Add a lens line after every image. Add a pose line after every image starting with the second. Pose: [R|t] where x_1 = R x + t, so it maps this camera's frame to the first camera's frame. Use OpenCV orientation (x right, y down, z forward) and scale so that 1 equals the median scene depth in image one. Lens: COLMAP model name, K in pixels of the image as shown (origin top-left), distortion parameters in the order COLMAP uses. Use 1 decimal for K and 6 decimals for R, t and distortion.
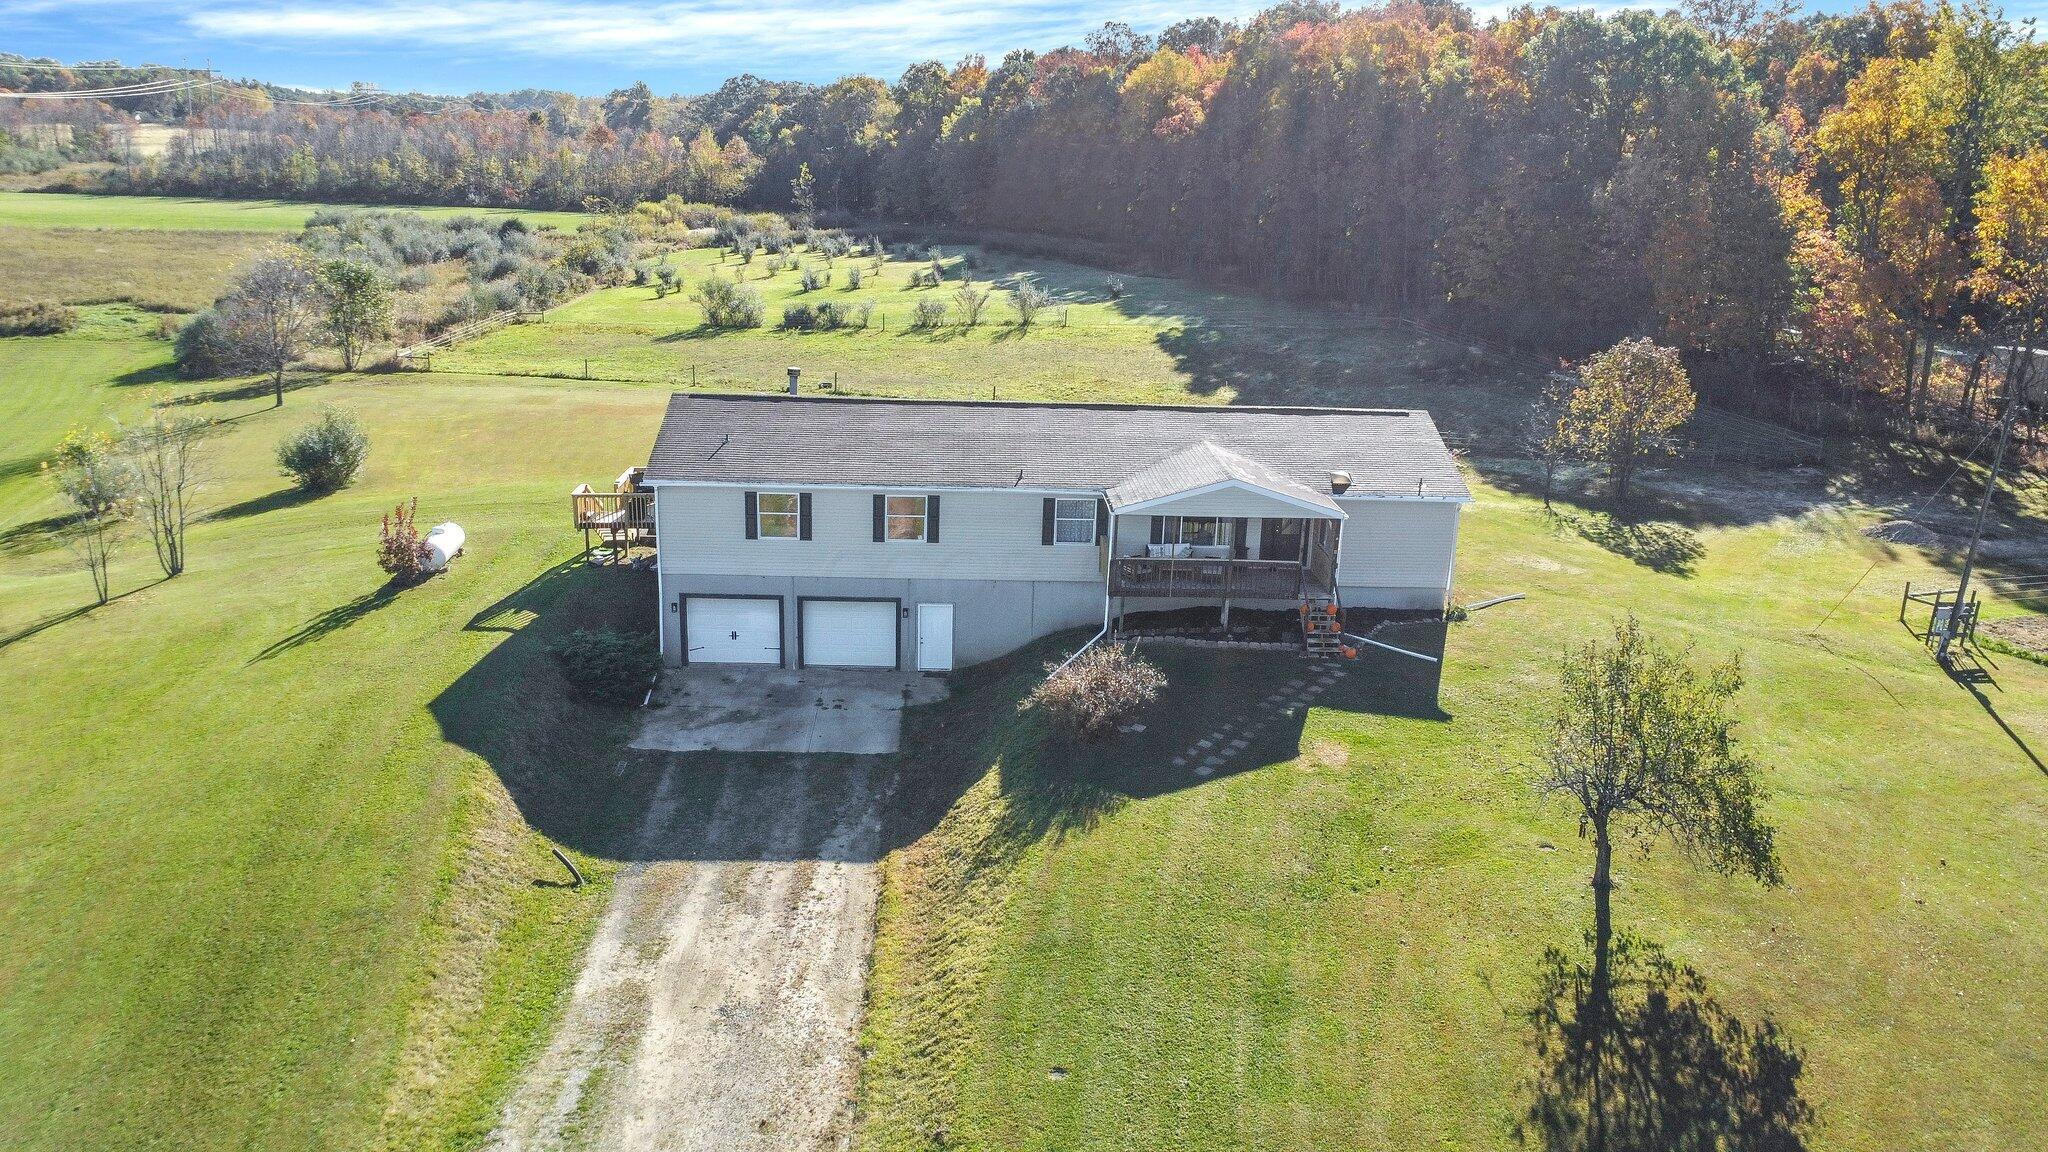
lens RADIAL K [[1475.8, 0, 1028.3], [0, 1475.8, 568.9], [0, 0, 1]] dist [-0.023081, -0.012356]
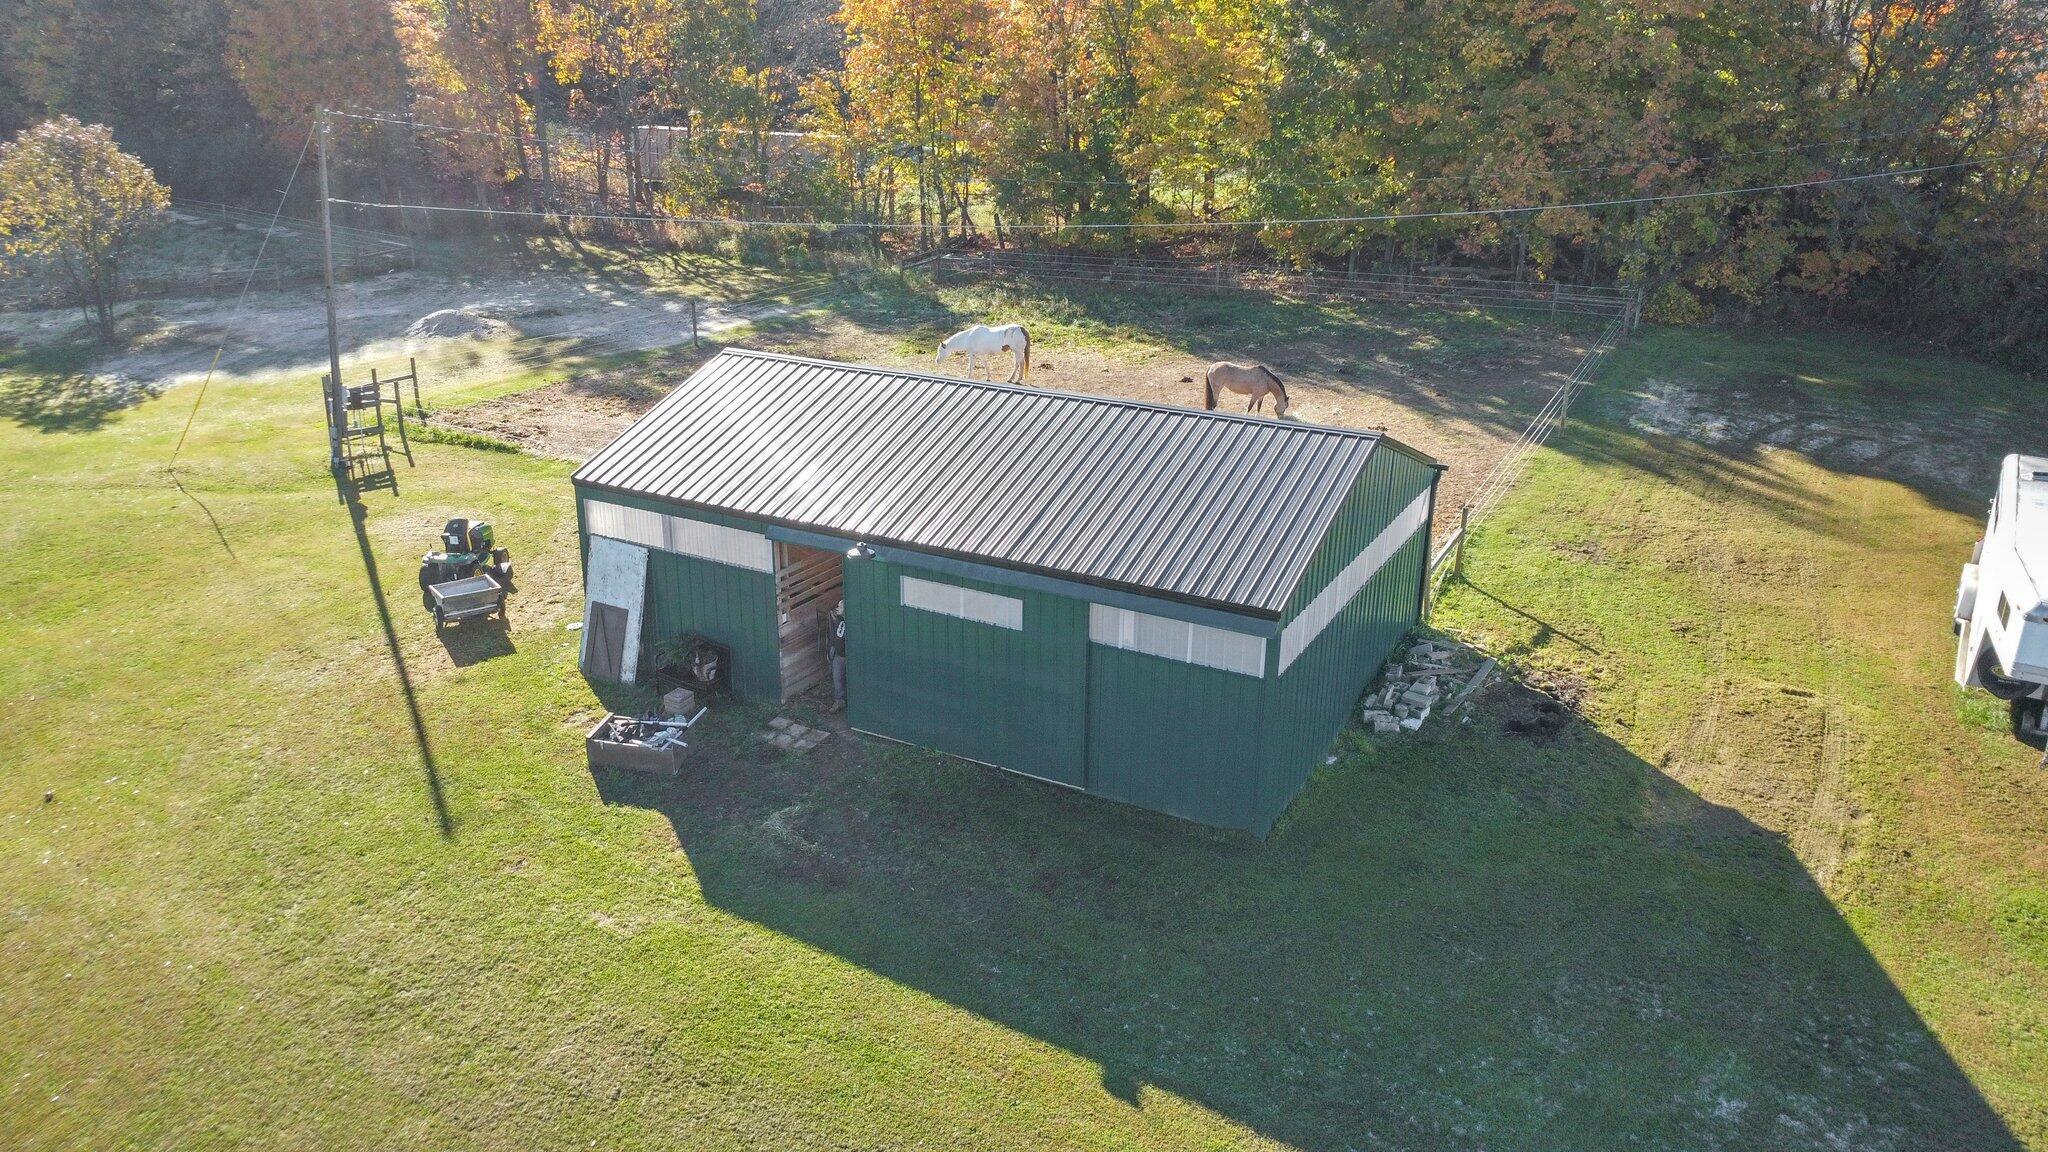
lens RADIAL K [[1475.8, 0, 1011.8], [0, 1475.8, 574.5], [0, 0, 1]] dist [-0.023081, -0.012356]
pose [[0.763371, -0.238611, 0.600274, 0.412160], [0.186557, 0.971114, 0.148775, 0.065337], [-0.618434, -0.001585, 0.785835, 0.188456]]
